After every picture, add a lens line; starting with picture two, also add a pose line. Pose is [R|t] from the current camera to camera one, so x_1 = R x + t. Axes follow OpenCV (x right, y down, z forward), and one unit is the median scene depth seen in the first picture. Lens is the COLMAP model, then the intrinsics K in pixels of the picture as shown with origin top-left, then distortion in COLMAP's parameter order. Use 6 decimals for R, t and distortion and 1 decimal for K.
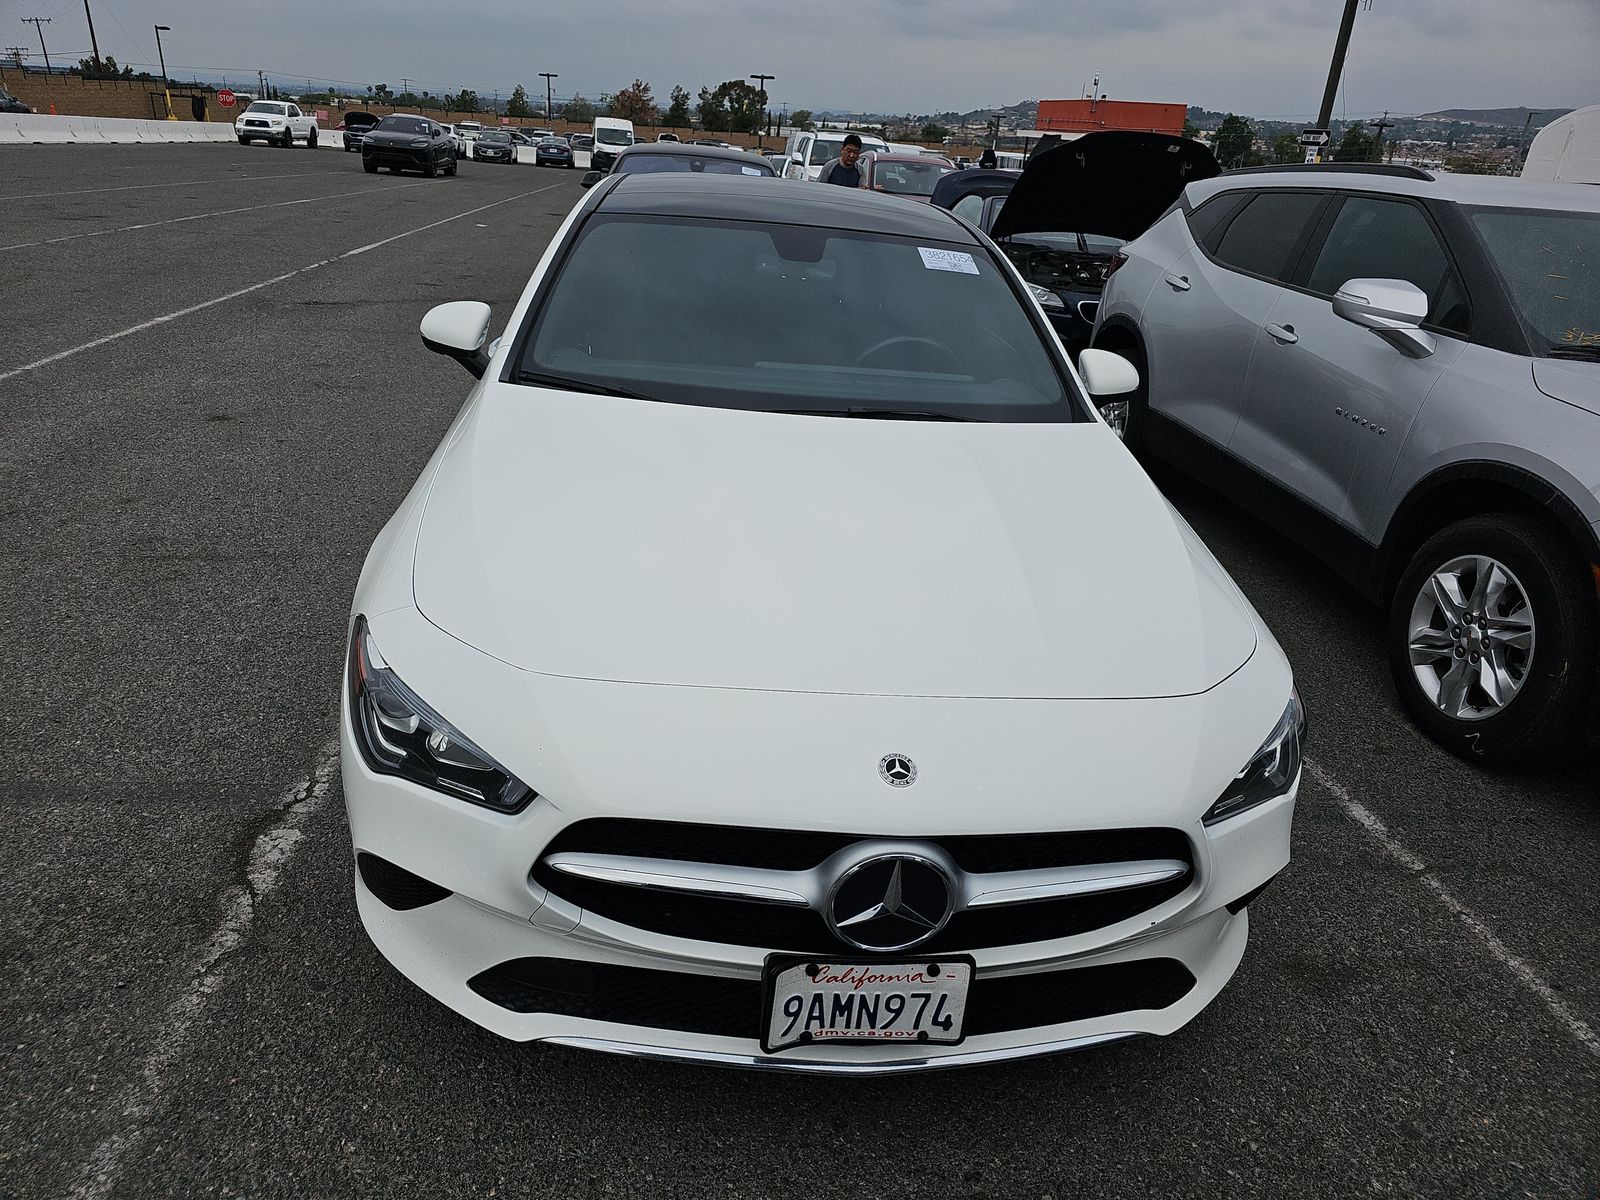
lens RADIAL K [[1063.1, 0, 796.2], [0, 1063.1, 580.5], [0, 0, 1]] dist [0.056101, -0.051122]
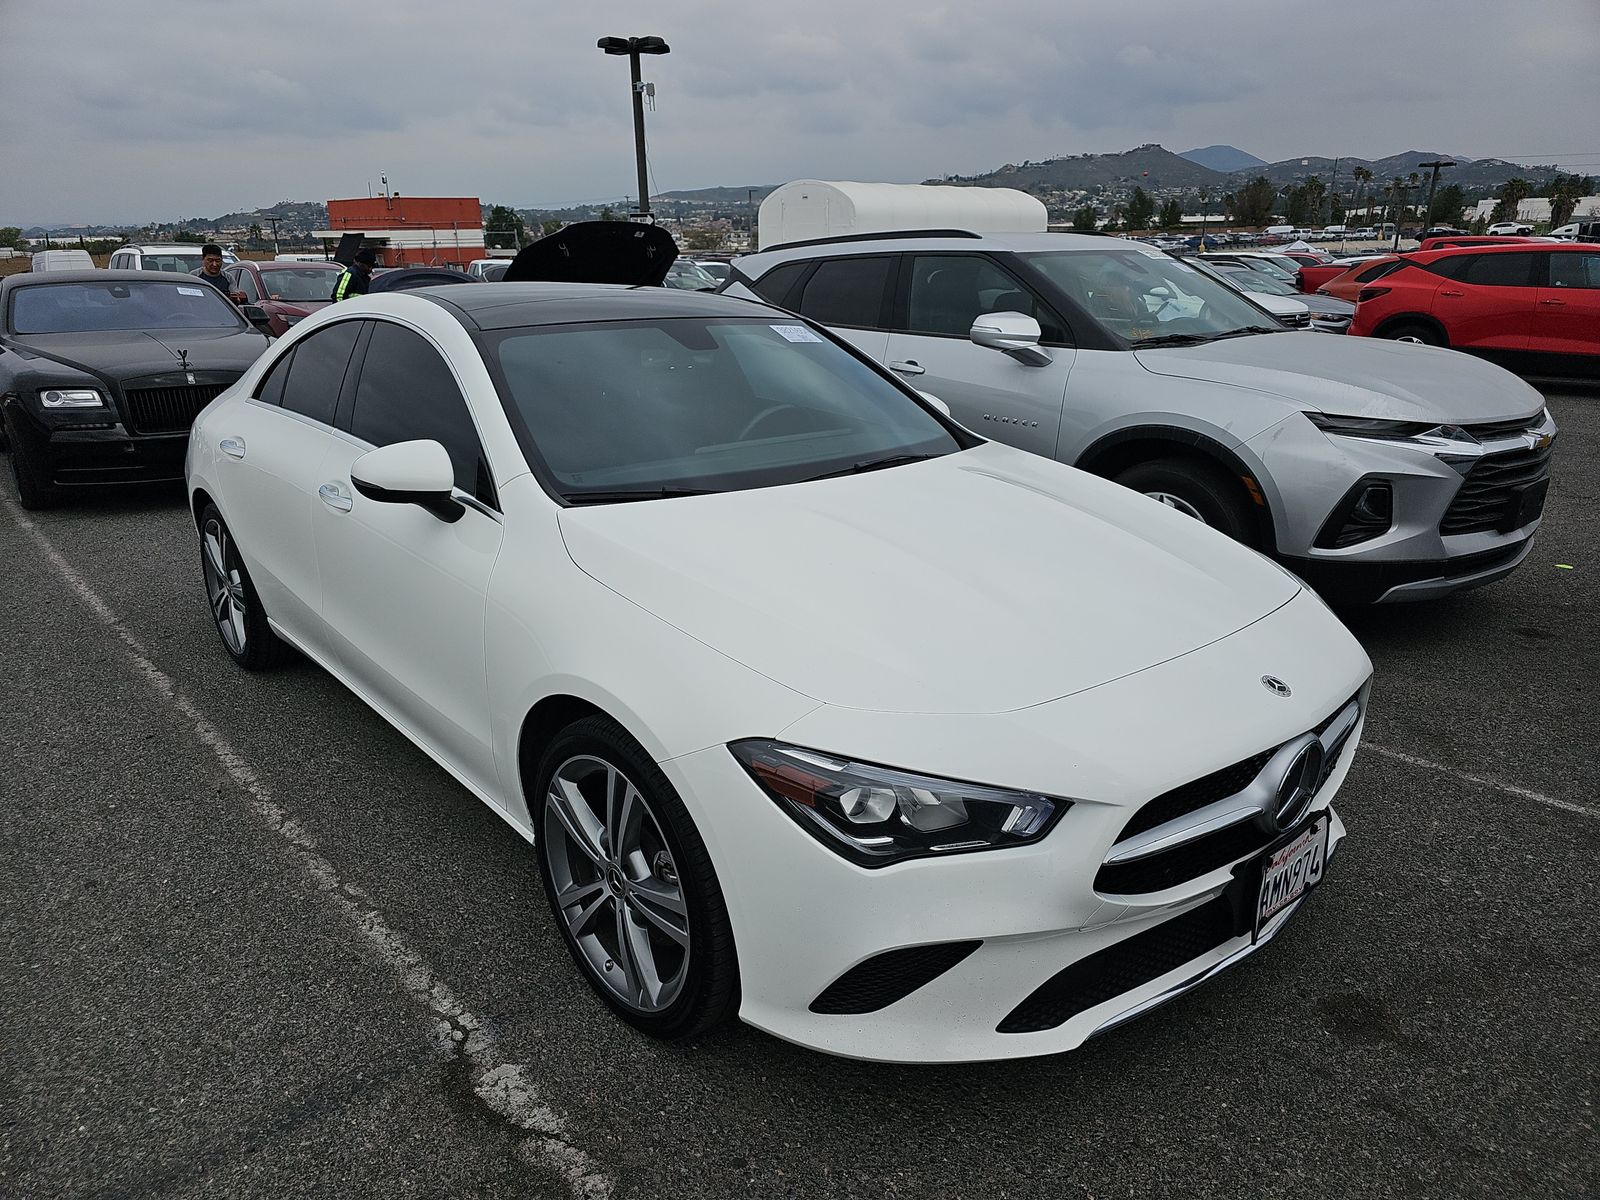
lens RADIAL K [[1063.1, 0, 796.2], [0, 1063.1, 580.5], [0, 0, 1]] dist [0.056101, -0.051122]
pose [[0.809693, -0.247679, 0.532027, -0.439393], [0.286870, 0.957924, 0.009362, -0.052208], [-0.511960, 0.145043, 0.846675, 0.075786]]
